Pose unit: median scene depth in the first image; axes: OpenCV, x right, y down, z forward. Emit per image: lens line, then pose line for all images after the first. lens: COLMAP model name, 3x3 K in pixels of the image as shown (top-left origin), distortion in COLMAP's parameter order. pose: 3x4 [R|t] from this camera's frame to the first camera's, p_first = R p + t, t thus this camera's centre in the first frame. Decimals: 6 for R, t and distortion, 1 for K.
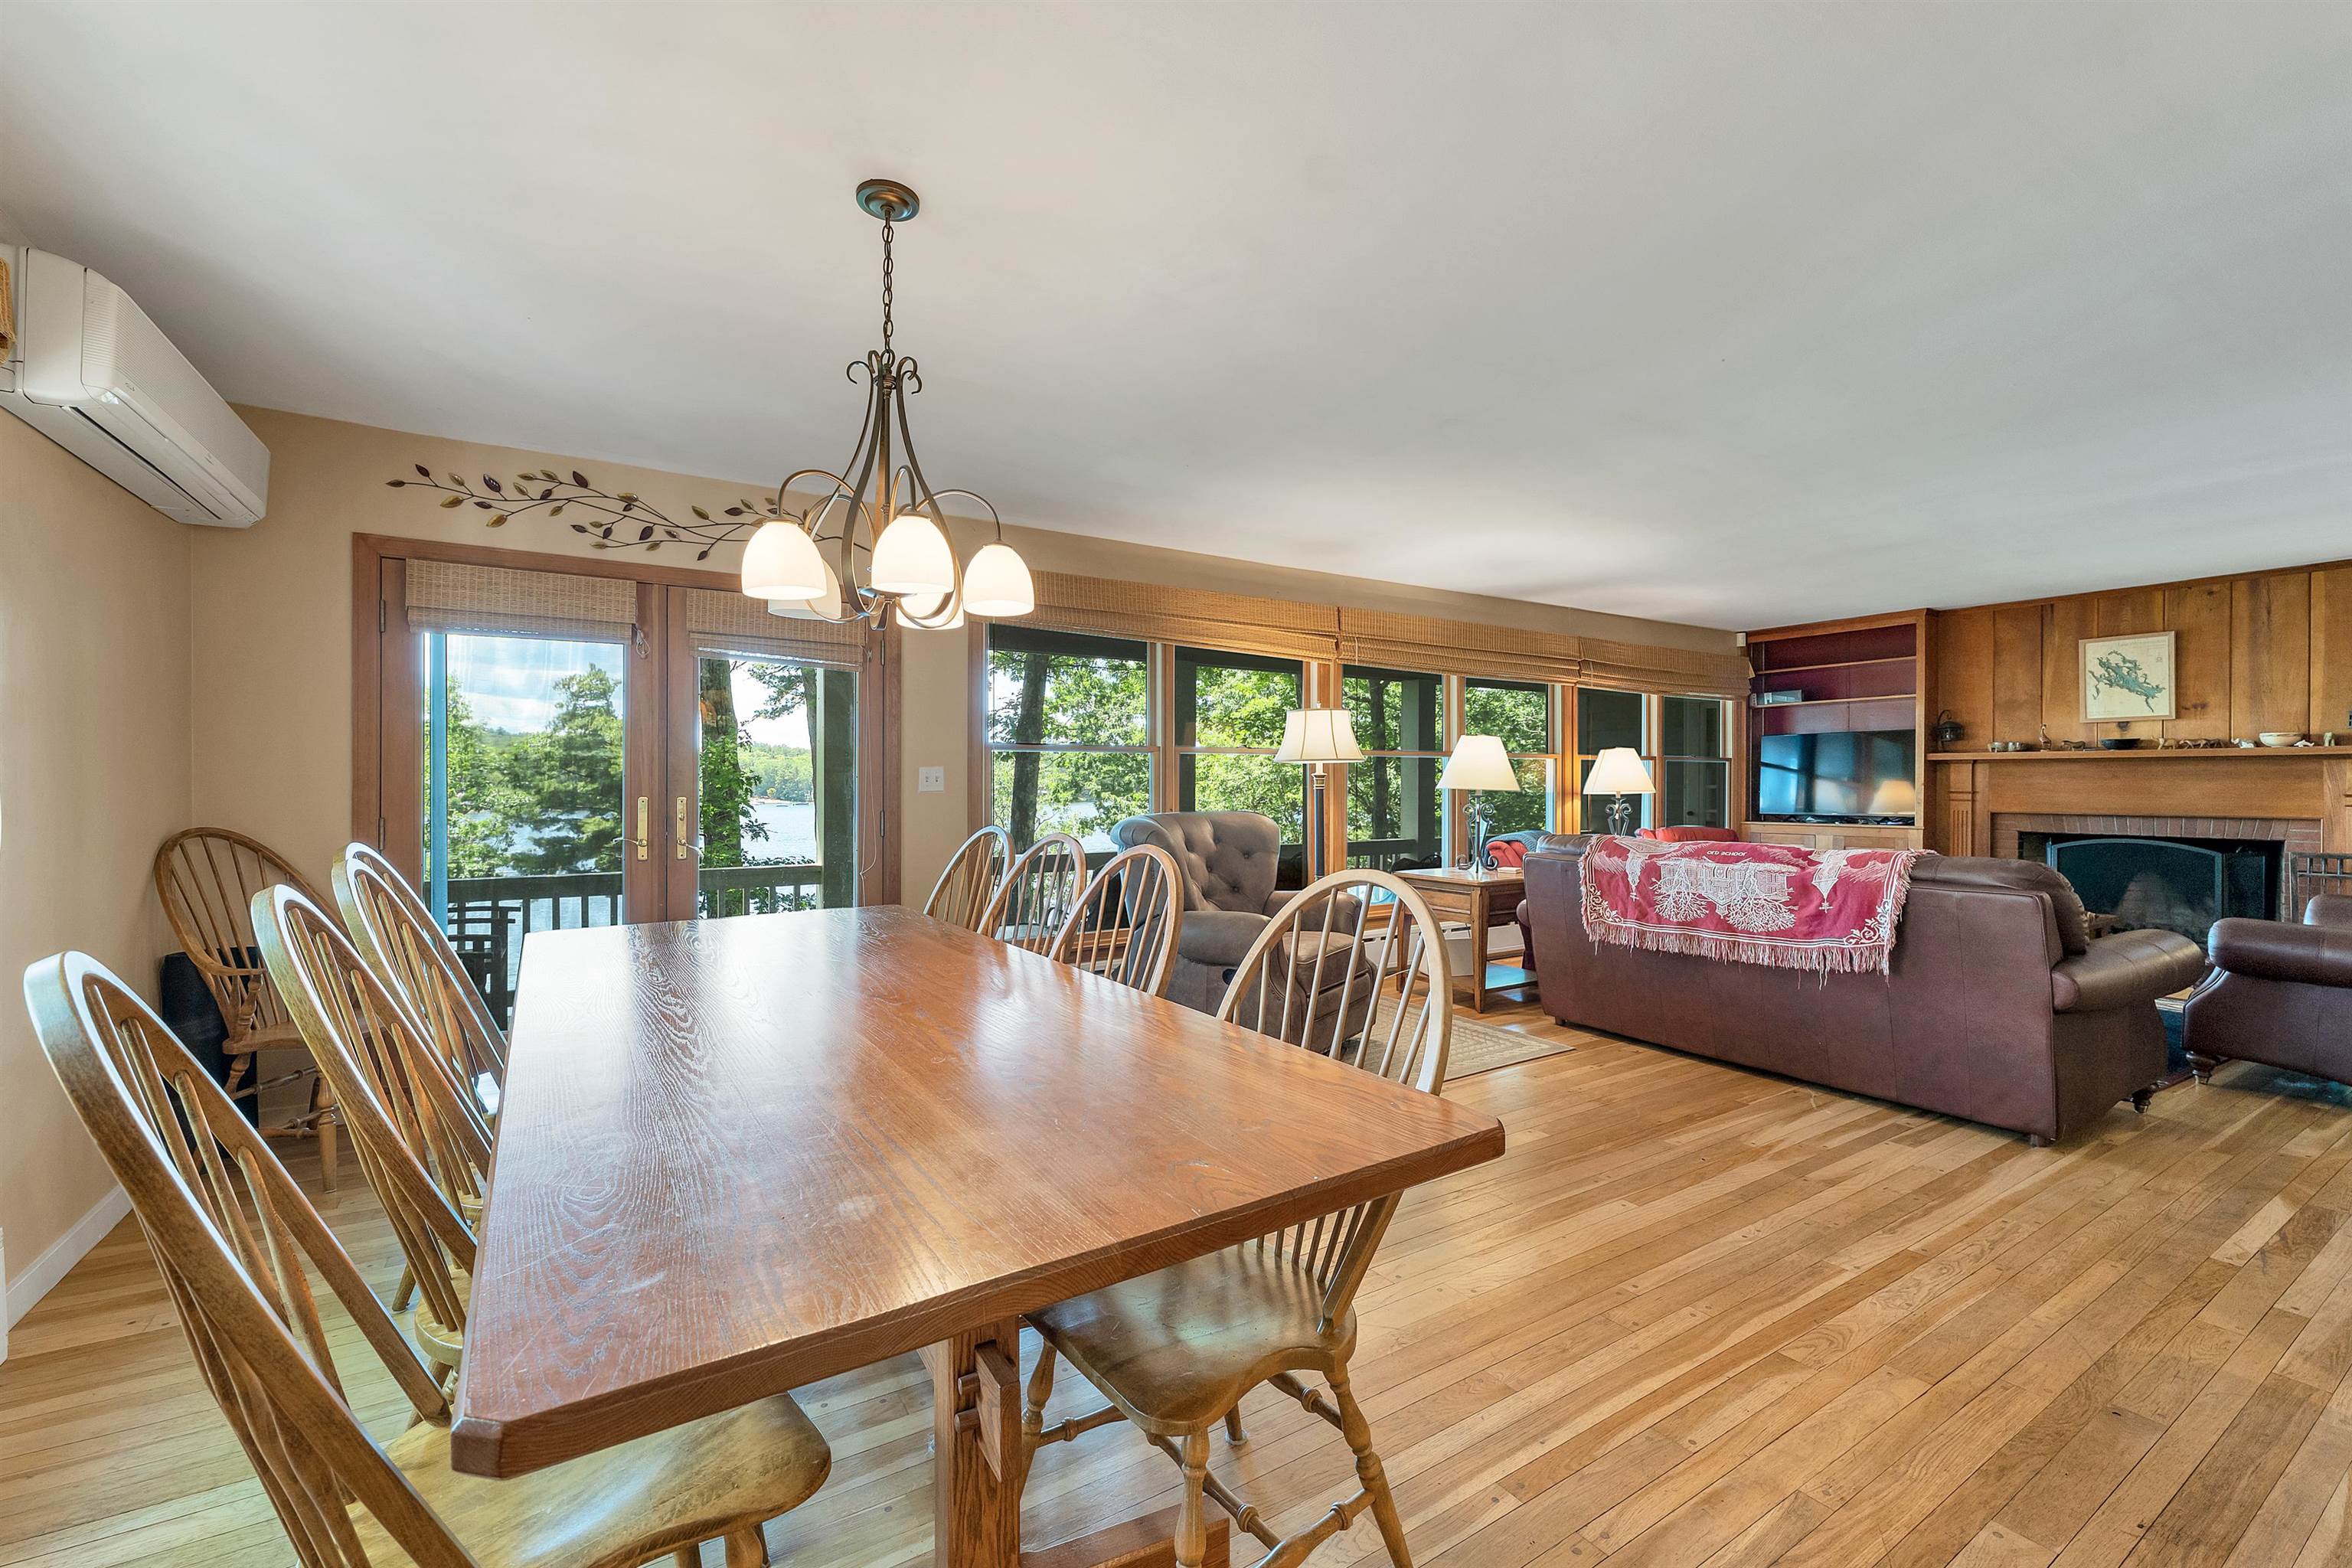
lens RADIAL K [[972.2, 0, 1173.1], [0, 972.2, 788.0], [0, 0, 1]] dist [-0.001356, -0.000247]
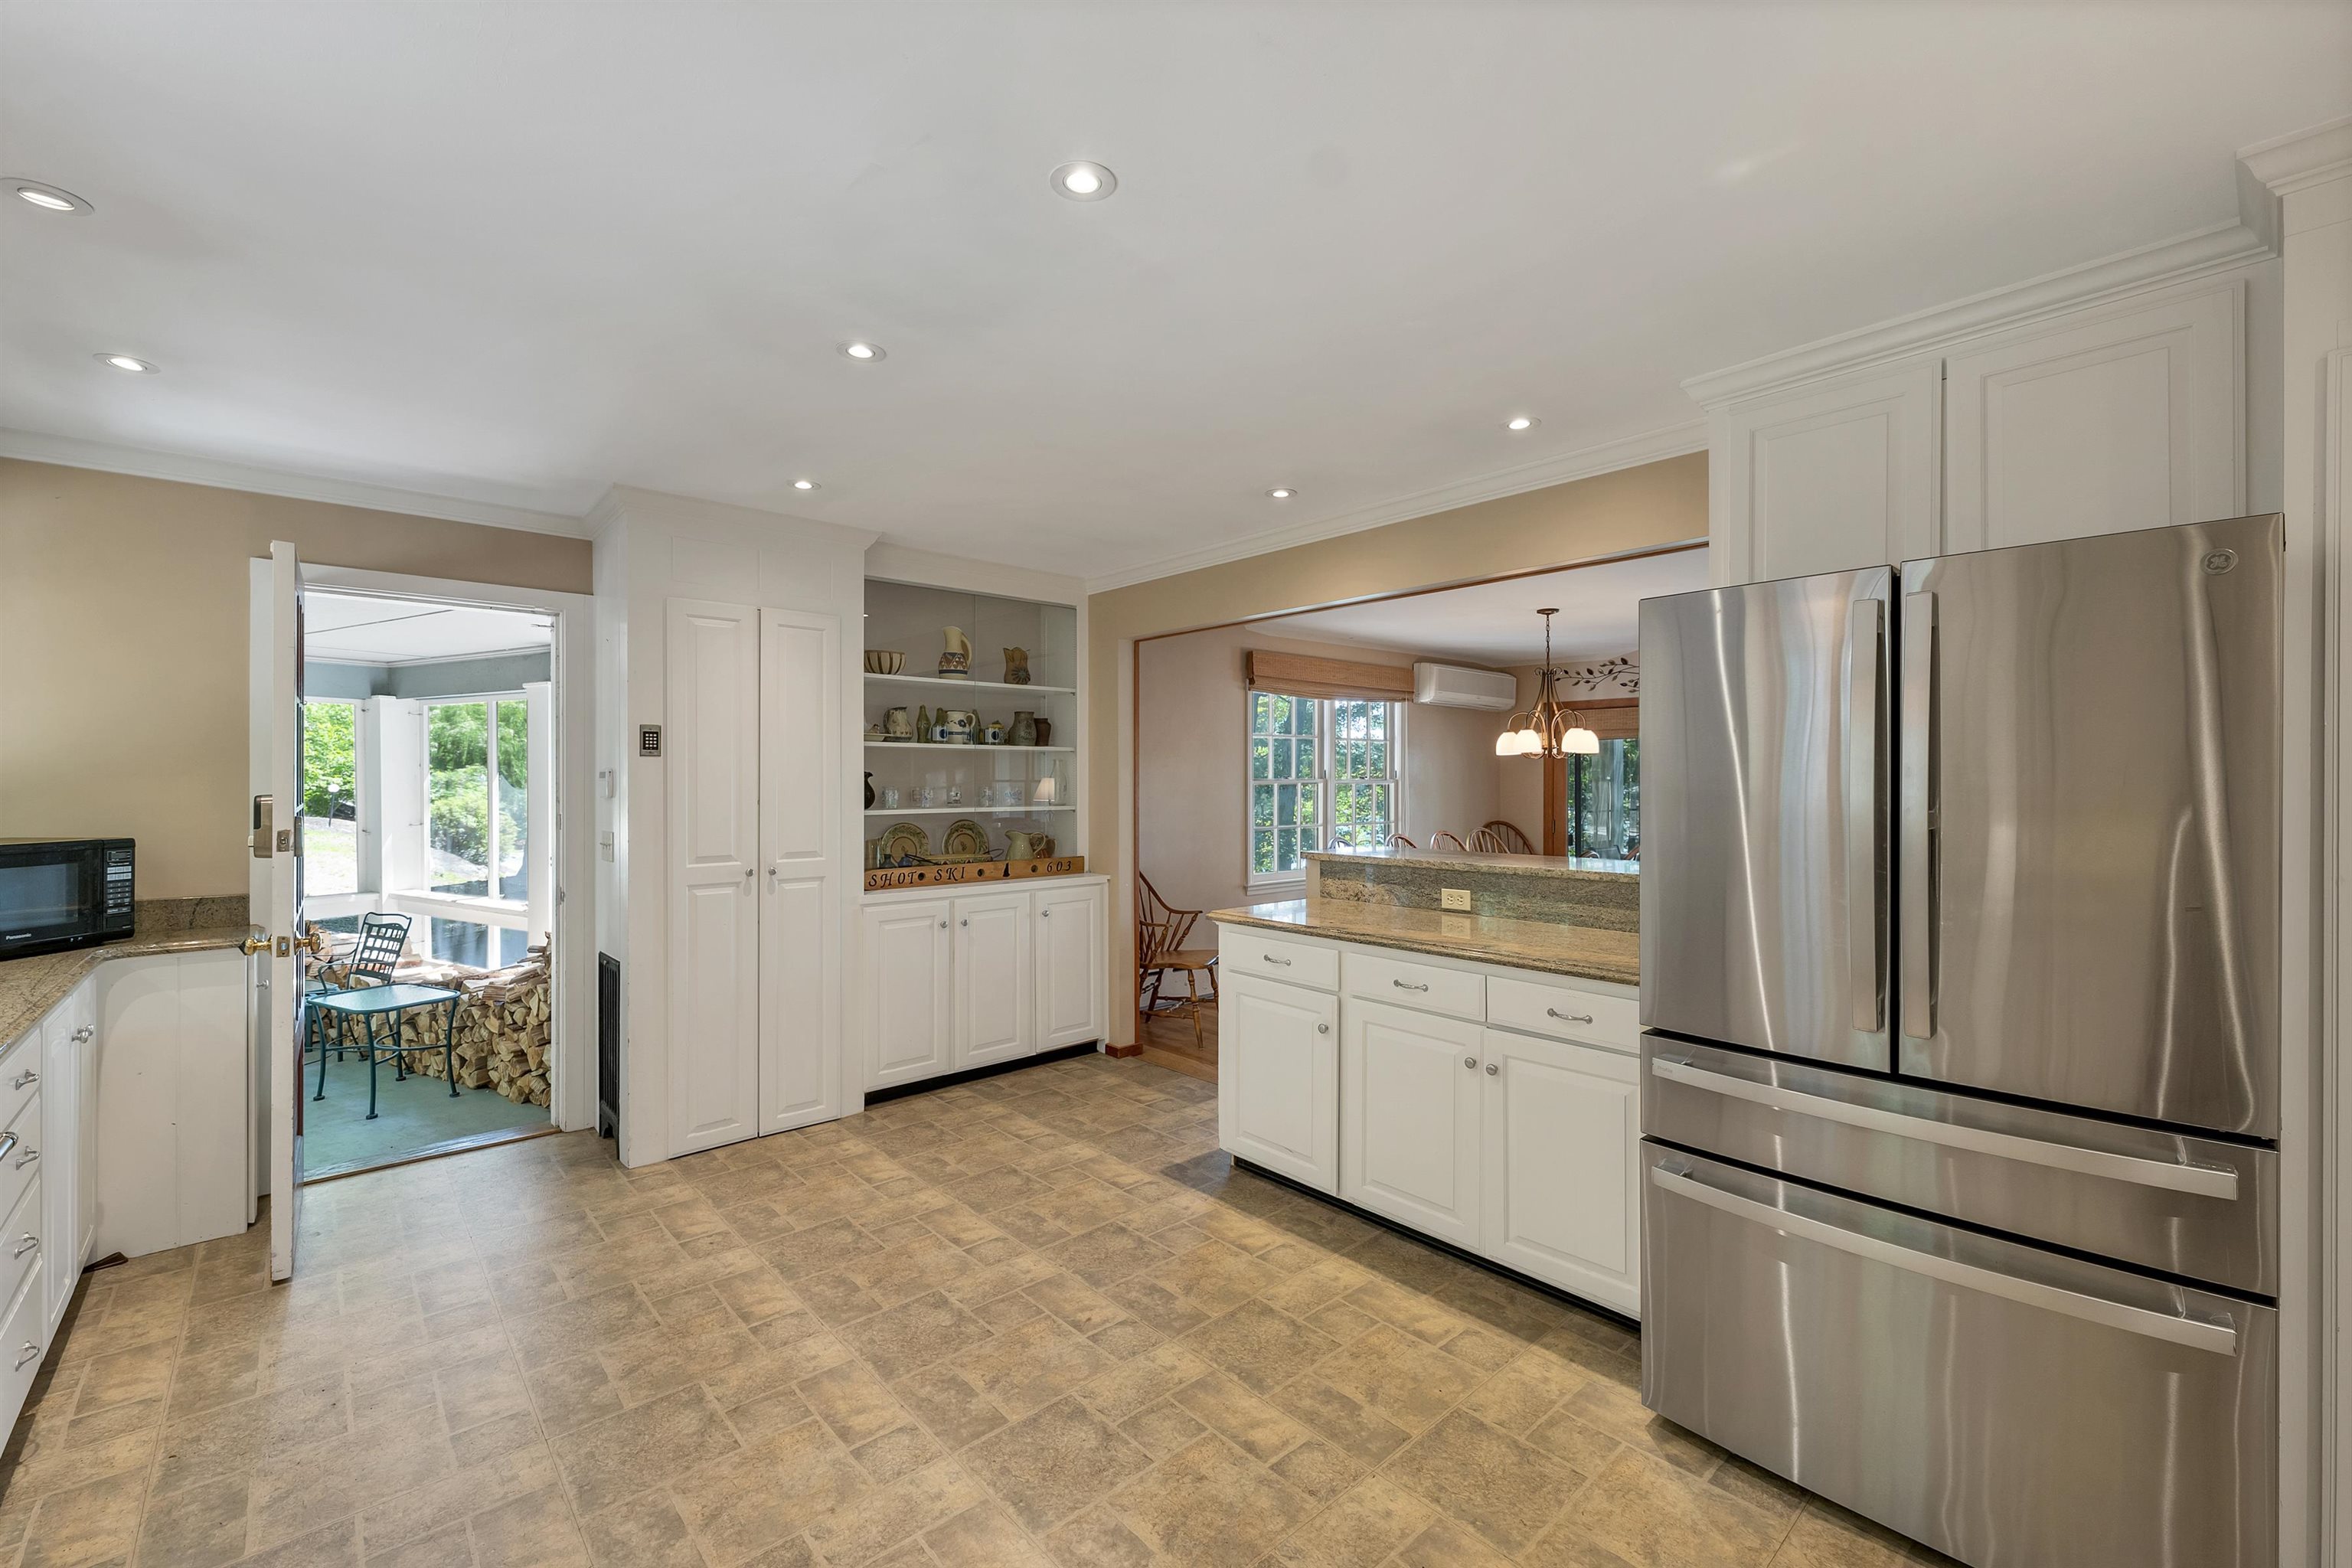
lens RADIAL K [[972.2, 0, 1189.0], [0, 972.2, 785.9], [0, 0, 1]] dist [-0.001356, -0.000247]
pose [[0.195743, 0.005133, -0.980642, 0.749468], [-0.008791, 0.999955, 0.003479, -0.029439], [0.980616, 0.007940, 0.195779, -0.192375]]
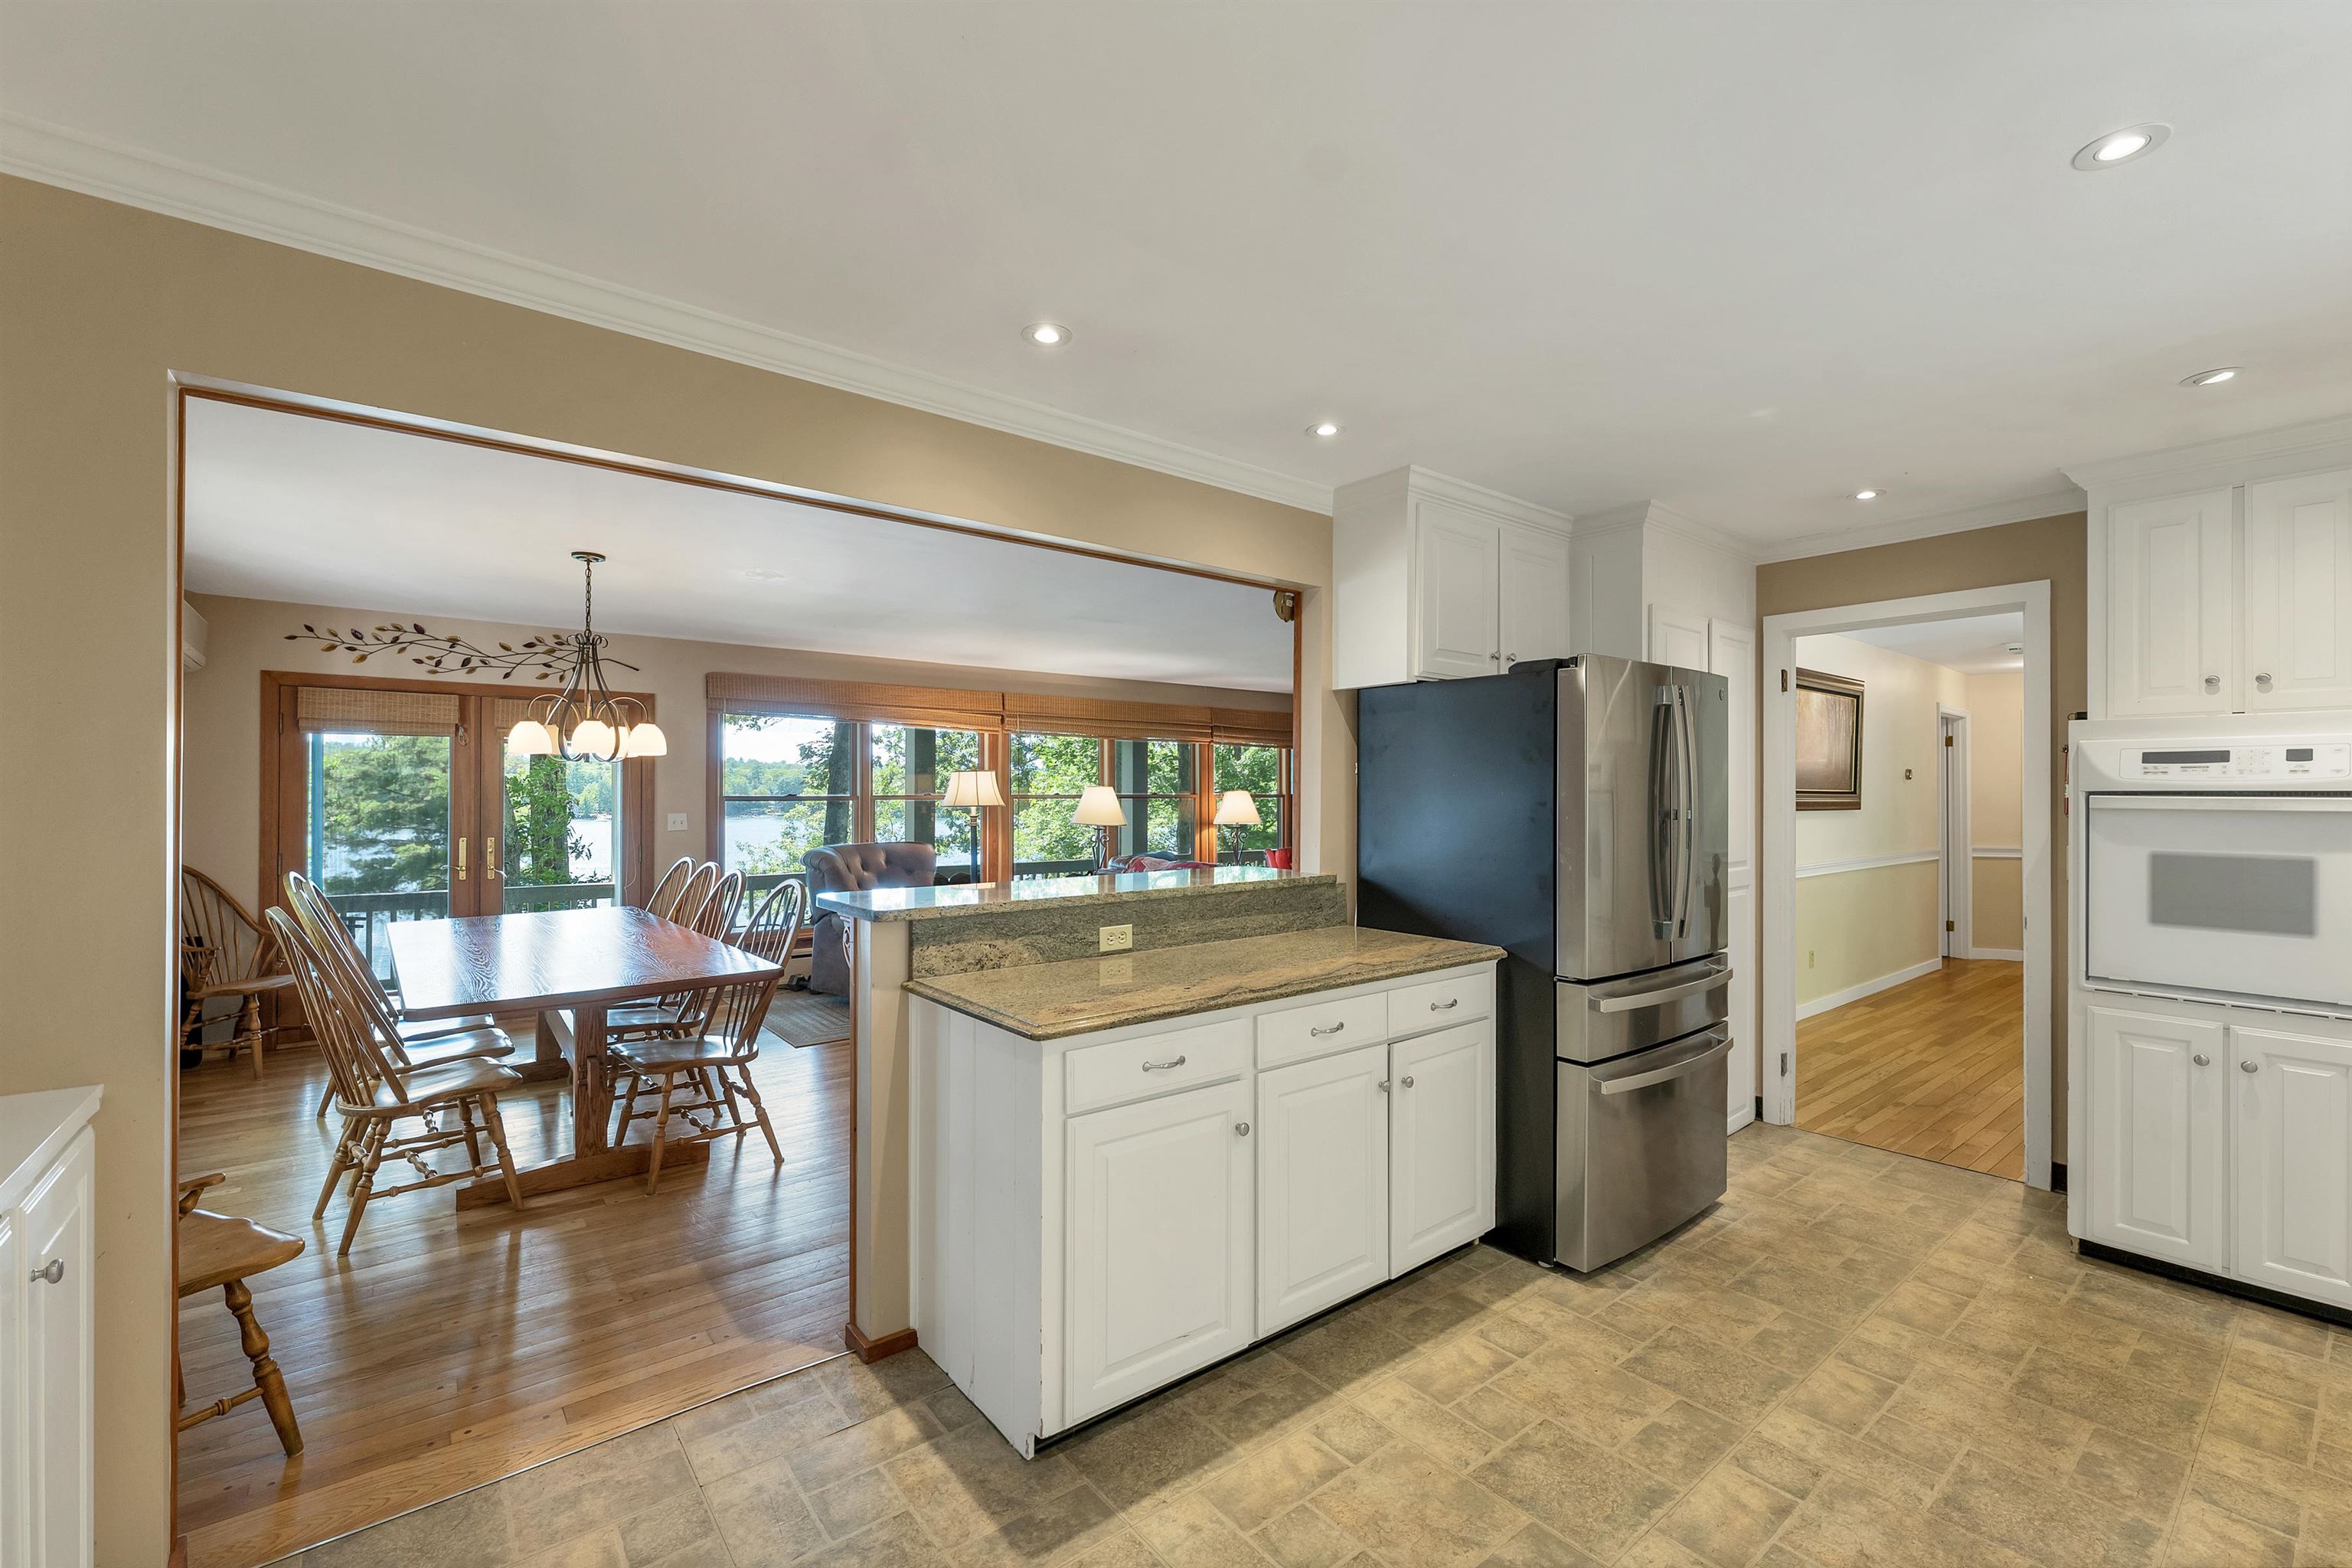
lens RADIAL K [[972.2, 0, 1163.5], [0, 972.2, 794.5], [0, 0, 1]] dist [-0.001356, -0.000247]
pose [[0.992947, -0.000482, 0.118555, 0.216927], [0.001475, 0.999965, -0.008294, -0.027073], [-0.118547, 0.008410, 0.992913, -0.382372]]
